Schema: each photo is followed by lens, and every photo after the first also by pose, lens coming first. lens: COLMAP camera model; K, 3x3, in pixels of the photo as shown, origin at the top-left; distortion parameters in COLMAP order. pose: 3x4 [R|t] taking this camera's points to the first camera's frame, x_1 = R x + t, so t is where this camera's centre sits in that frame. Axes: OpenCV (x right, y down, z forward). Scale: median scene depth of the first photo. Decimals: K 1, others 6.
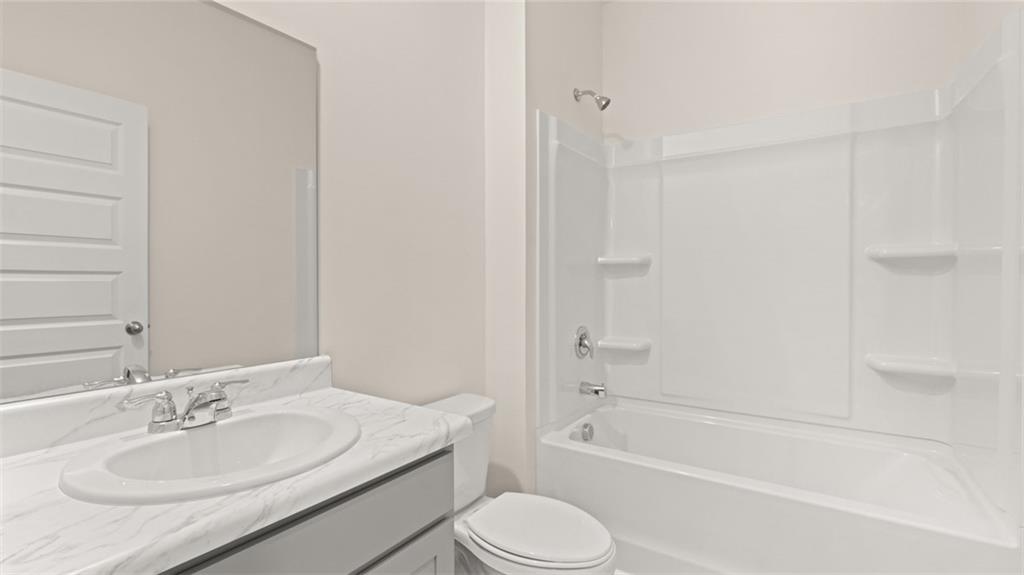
lens RADIAL K [[444.9, 0, 509.0], [0, 444.9, 286.0], [0, 0, 1]] dist [-0.014782, 0.001280]
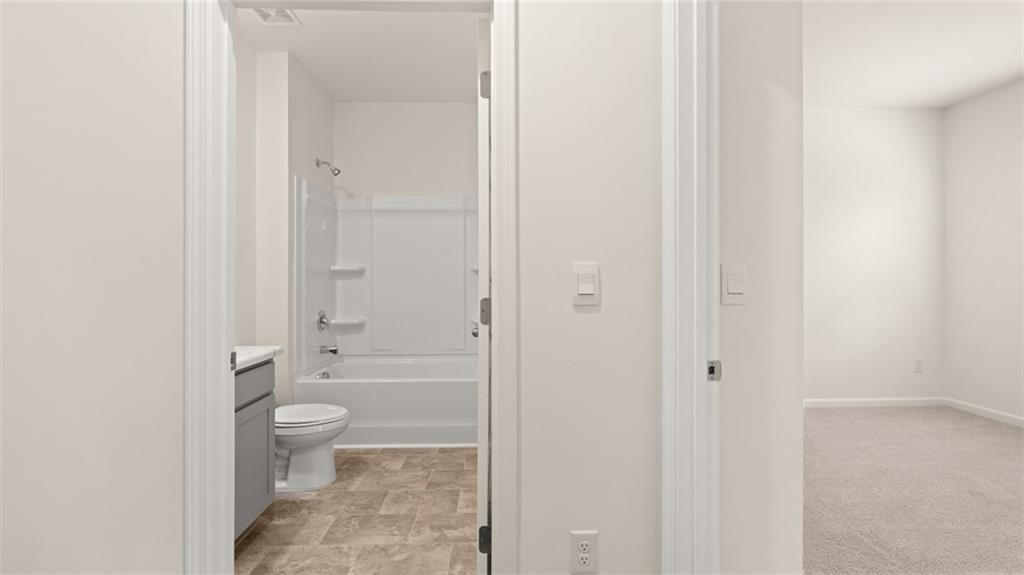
lens RADIAL K [[430.5, 0, 511.8], [0, 430.5, 283.4], [0, 0, 1]] dist [-0.006017, 0.002030]
pose [[0.800325, -0.002178, 0.599562, -0.209843], [0.004462, 0.999987, -0.002324, 0.001495], [-0.599550, 0.004535, 0.800325, -0.622445]]
